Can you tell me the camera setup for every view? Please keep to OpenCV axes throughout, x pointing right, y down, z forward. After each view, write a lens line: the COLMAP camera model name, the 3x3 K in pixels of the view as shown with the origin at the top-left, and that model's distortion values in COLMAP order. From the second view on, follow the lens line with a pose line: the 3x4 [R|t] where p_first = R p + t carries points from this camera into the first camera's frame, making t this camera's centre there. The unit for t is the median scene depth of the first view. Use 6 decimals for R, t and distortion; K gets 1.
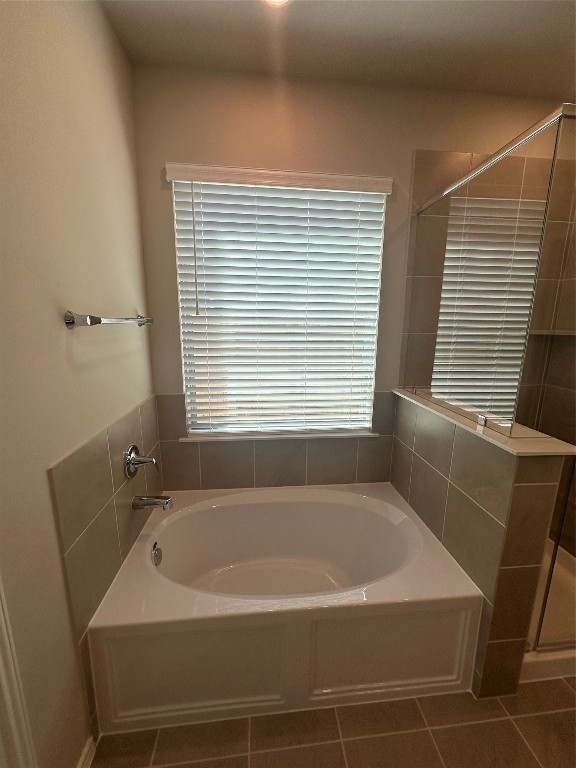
lens RADIAL K [[306.5, 0, 288.4], [0, 306.5, 383.4], [0, 0, 1]] dist [-0.004032, 0.000839]
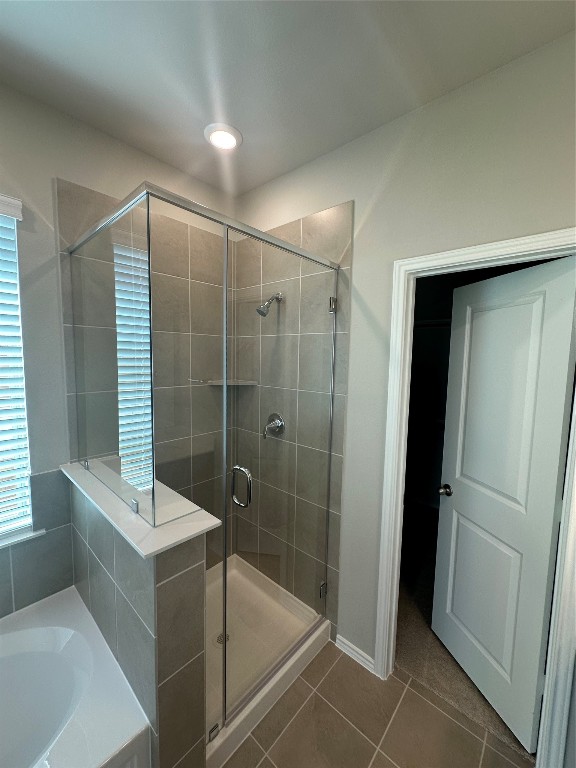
lens RADIAL K [[306.5, 0, 289.2], [0, 306.5, 382.9], [0, 0, 1]] dist [-0.004032, 0.000839]
pose [[0.739476, -0.054509, 0.670972, 0.289667], [0.115186, 0.992263, -0.046336, -0.096871], [-0.663255, 0.111550, 0.740033, 0.027459]]
